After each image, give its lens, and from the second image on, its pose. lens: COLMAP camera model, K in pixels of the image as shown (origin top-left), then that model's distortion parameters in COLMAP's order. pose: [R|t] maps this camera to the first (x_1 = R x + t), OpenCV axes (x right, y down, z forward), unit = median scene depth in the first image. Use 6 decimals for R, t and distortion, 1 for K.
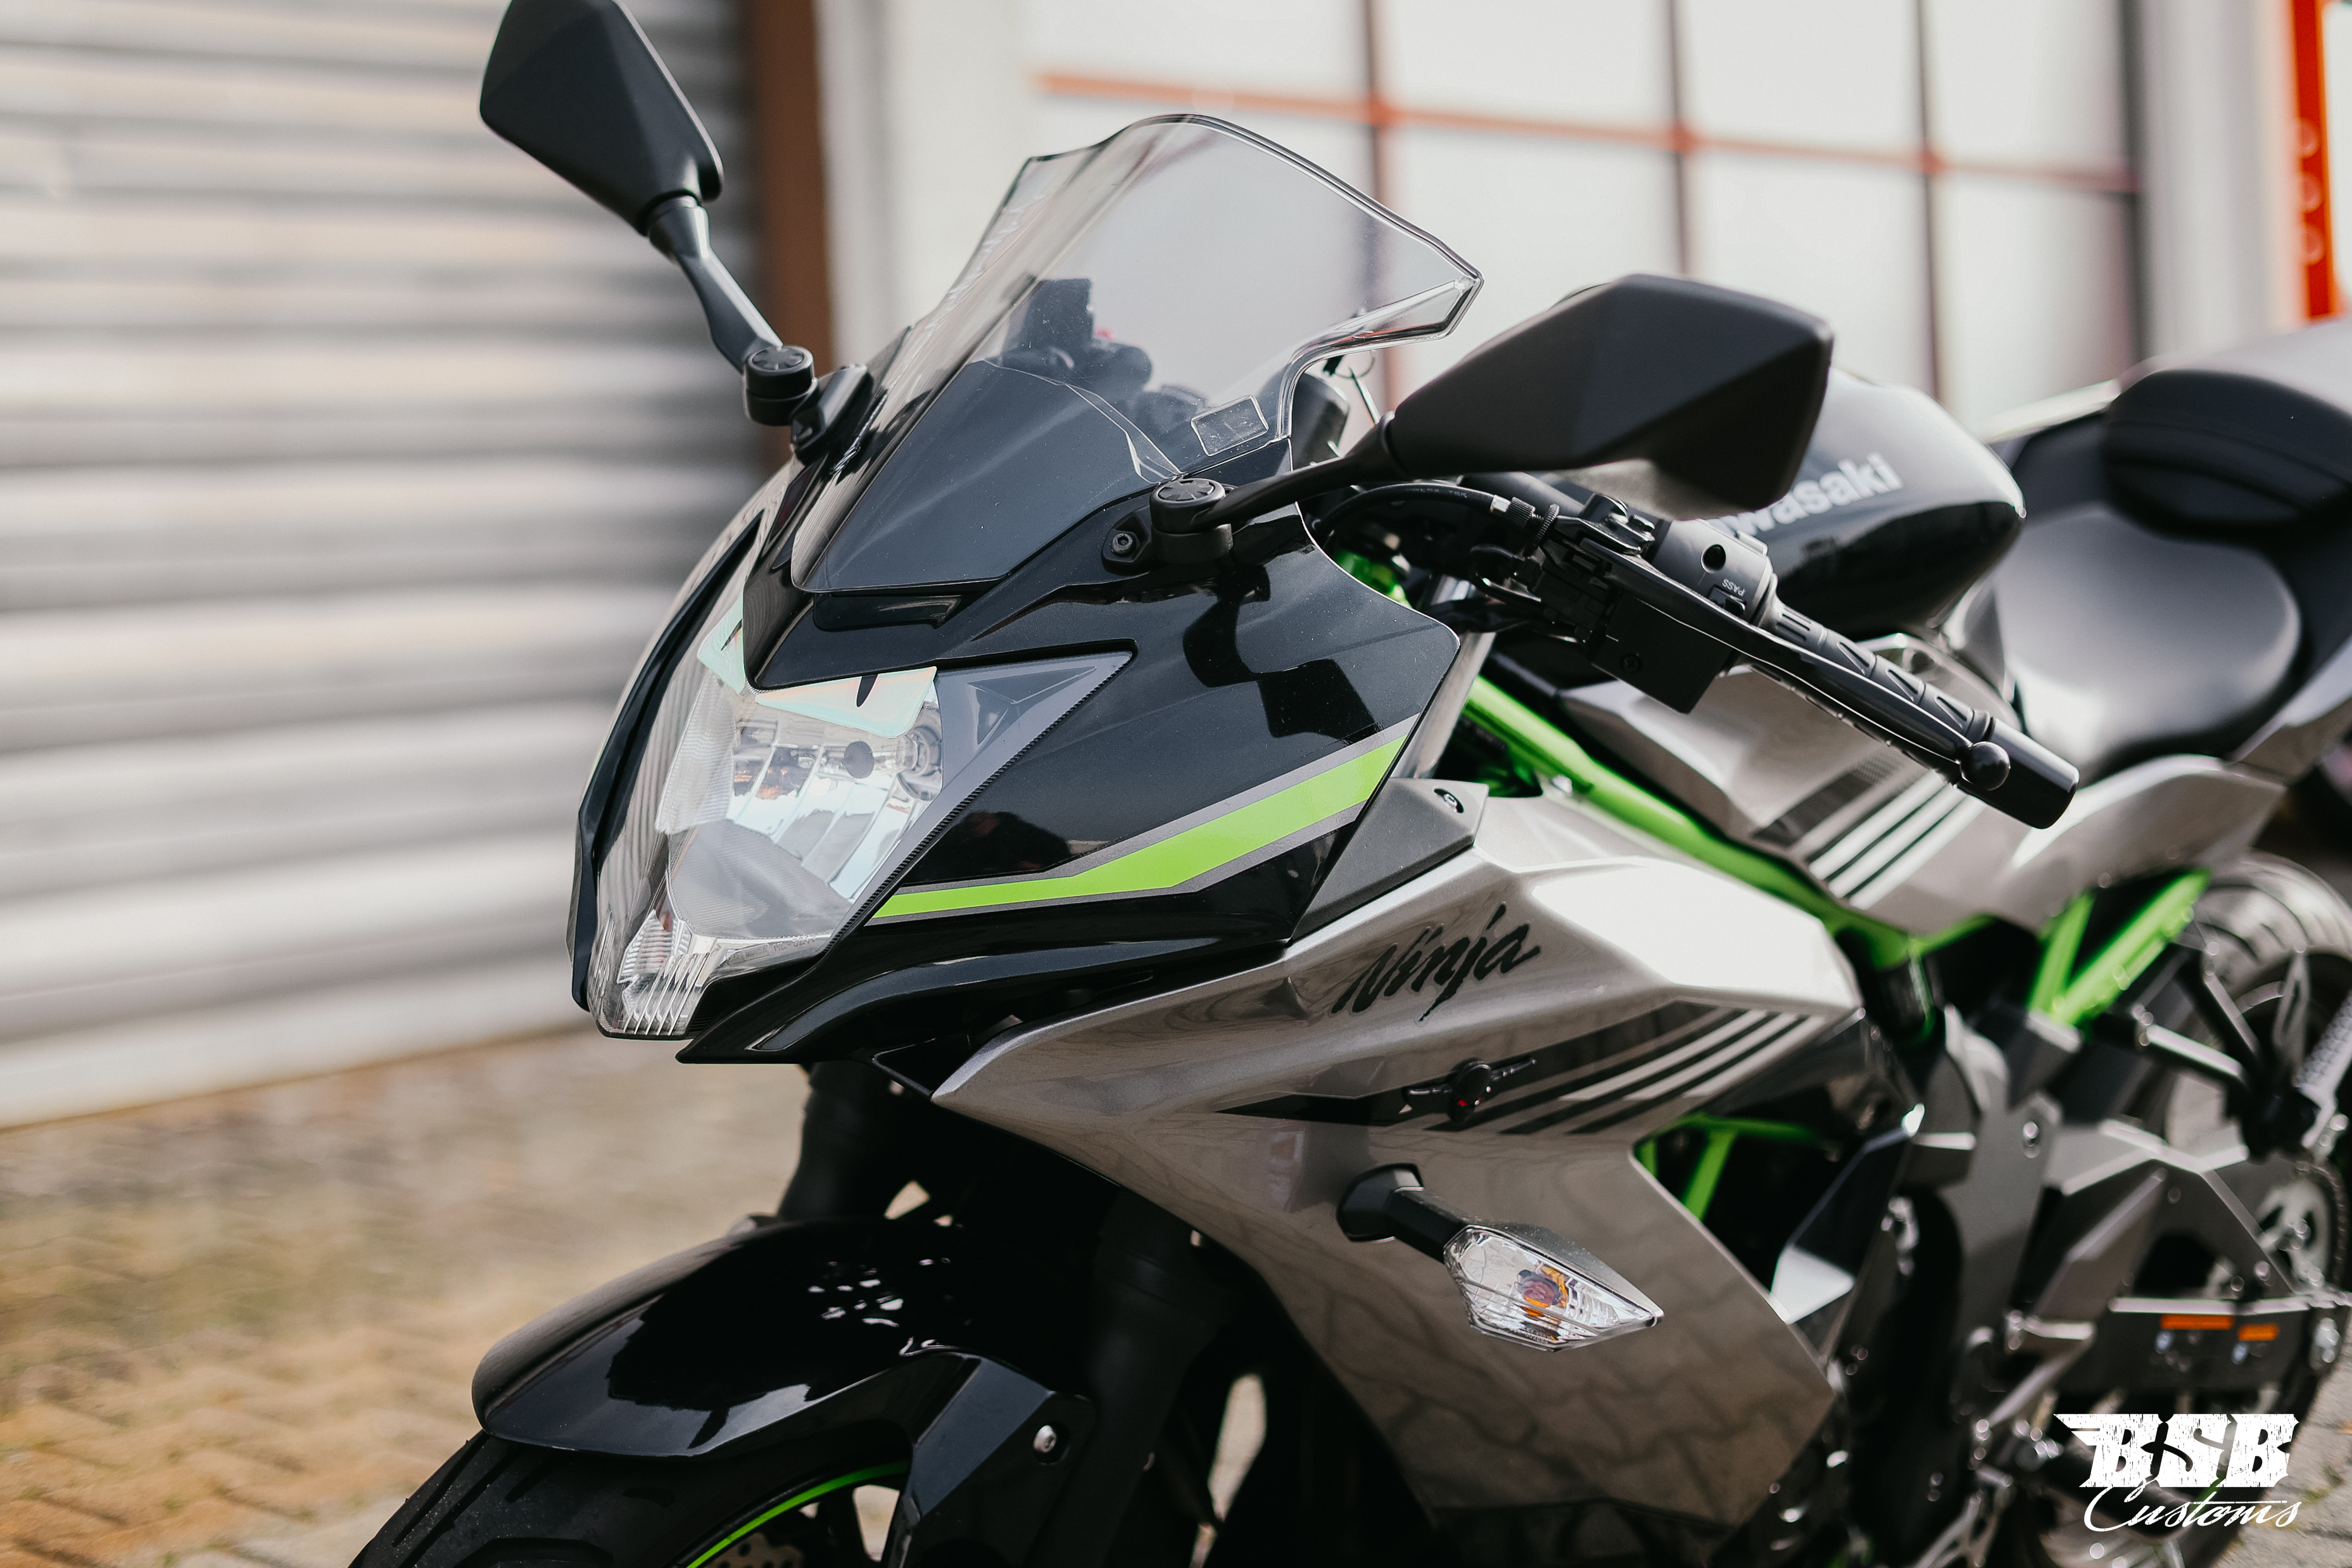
lens RADIAL K [[3671.3, 0, 1287.7], [0, 3671.3, 741.0], [0, 0, 1]] dist [0.016028, 0.000000]
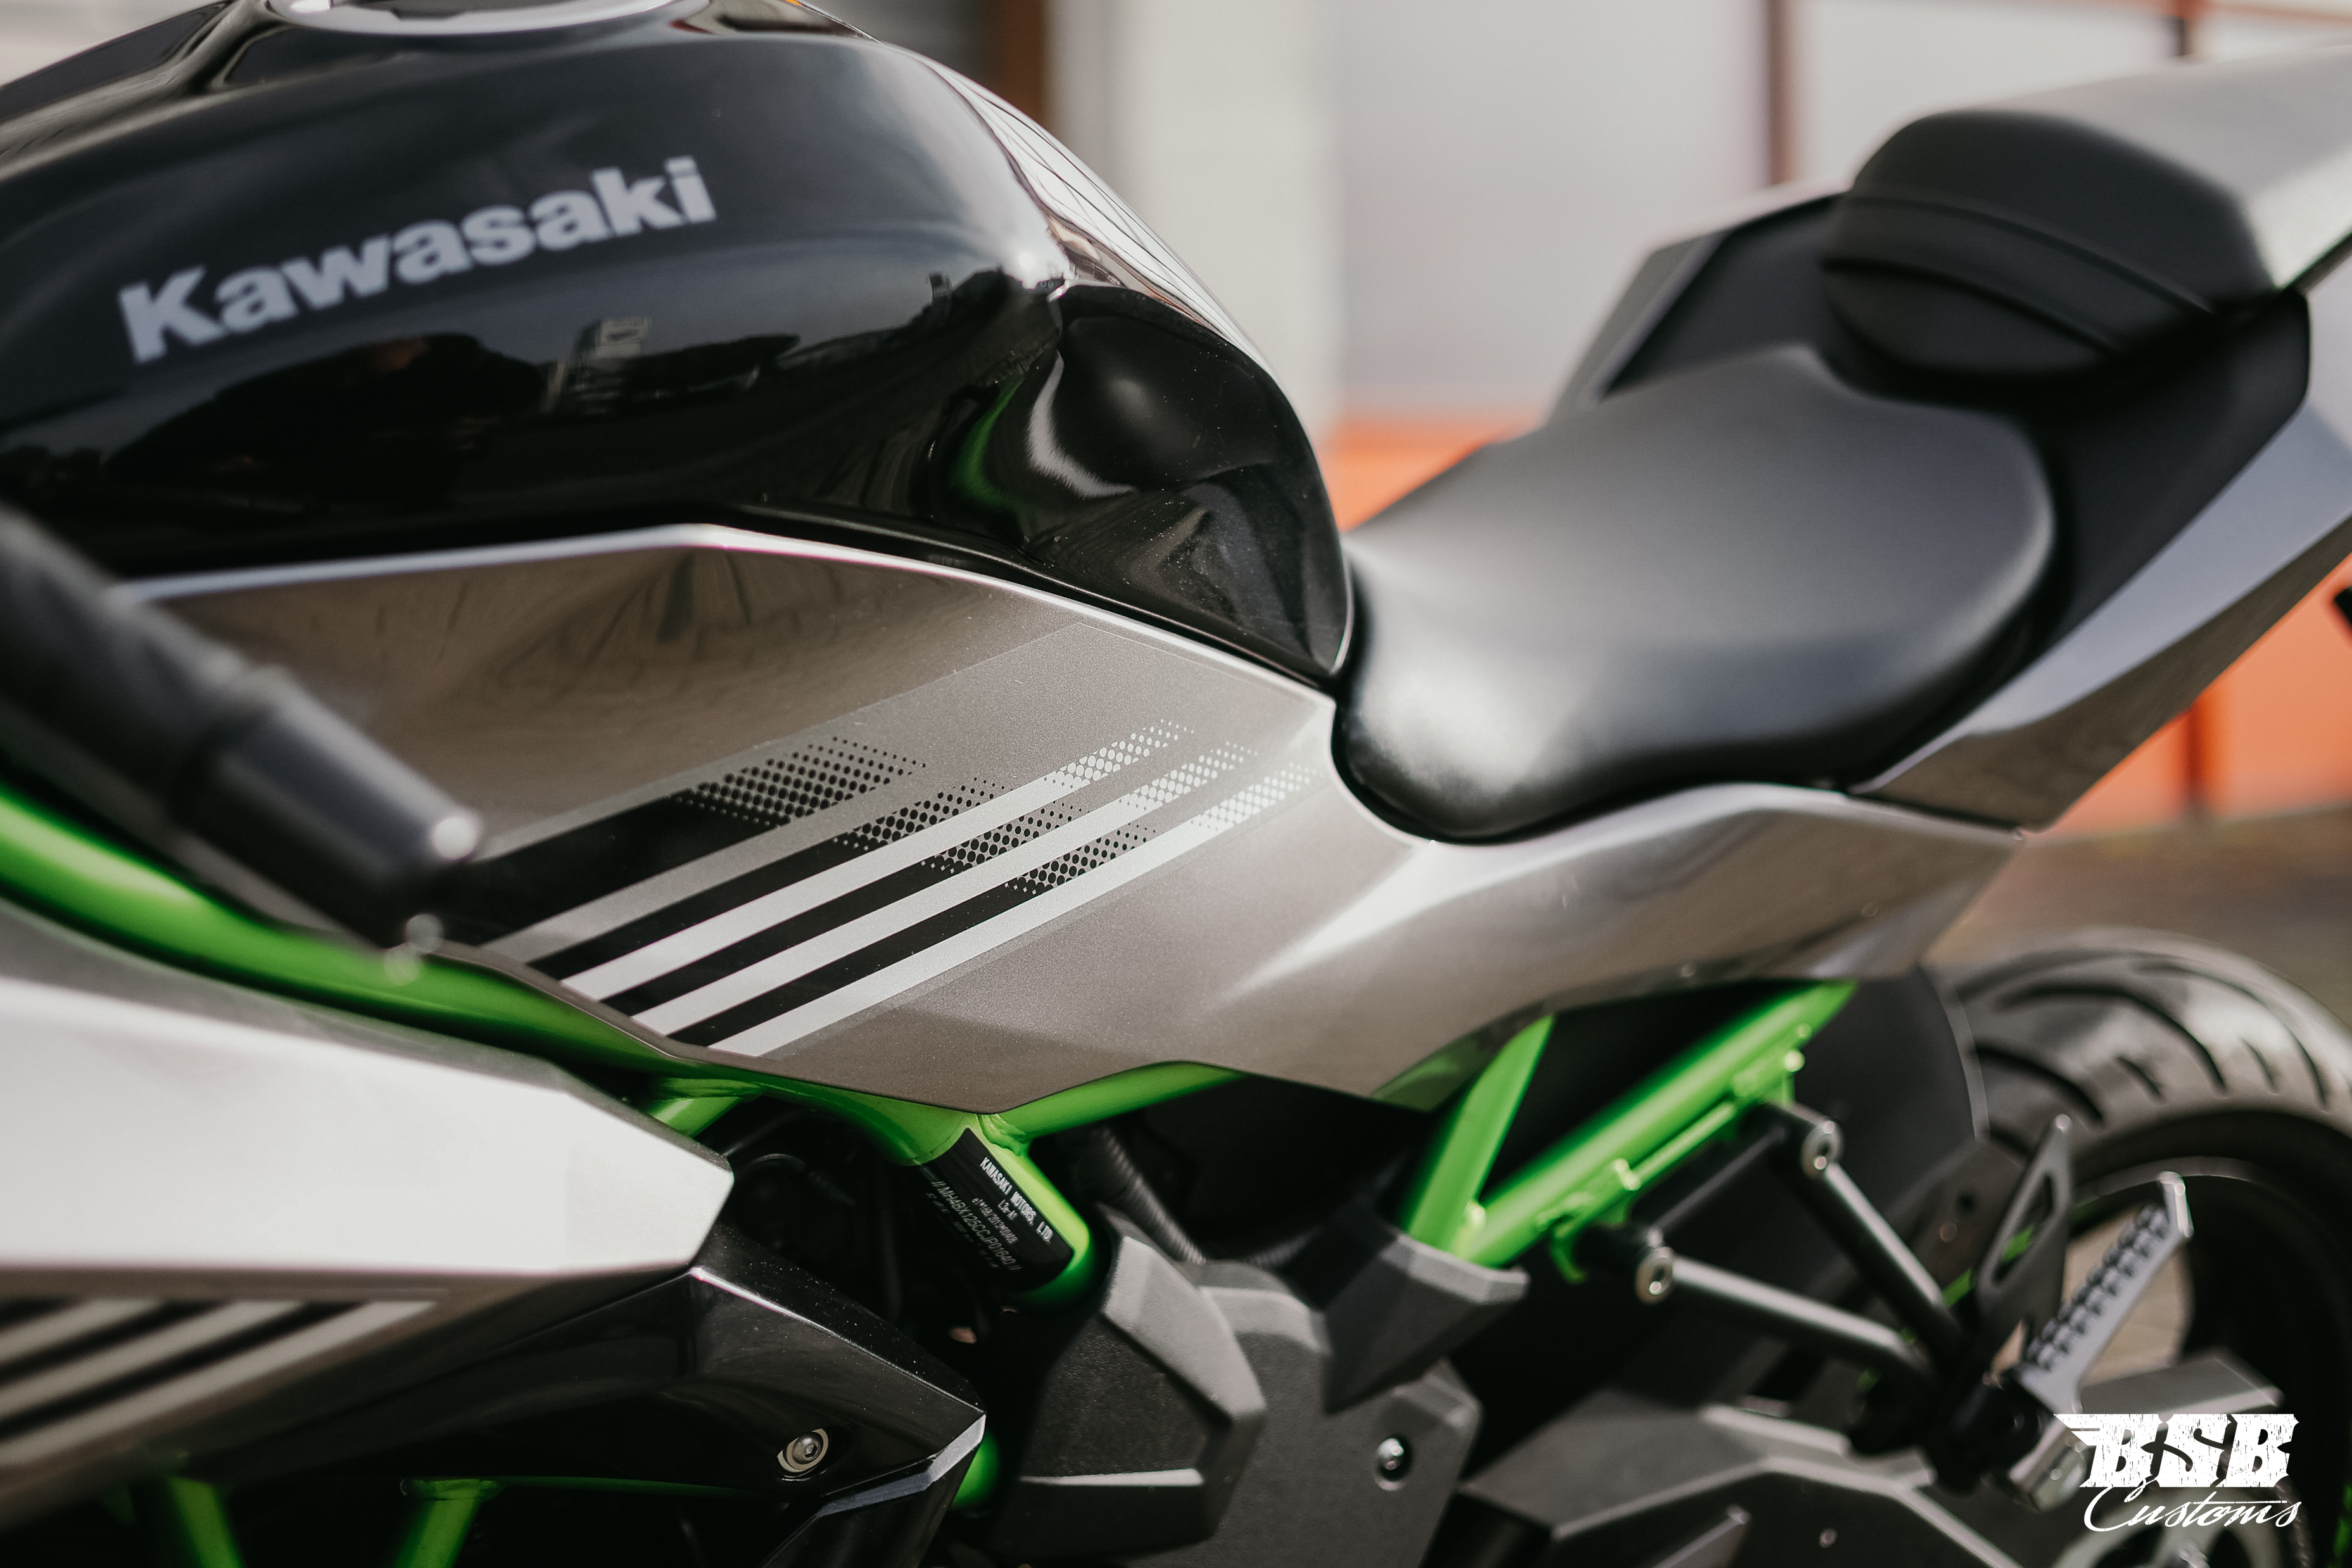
lens RADIAL K [[3671.3, 0, 1209.7], [0, 3671.3, 712.0], [0, 0, 1]] dist [0.016028, 0.000000]
pose [[0.976800, 0.036995, -0.210933, 0.360000], [-0.035506, 0.999311, 0.010843, -0.011903], [0.211188, -0.003102, 0.977440, 0.568474]]
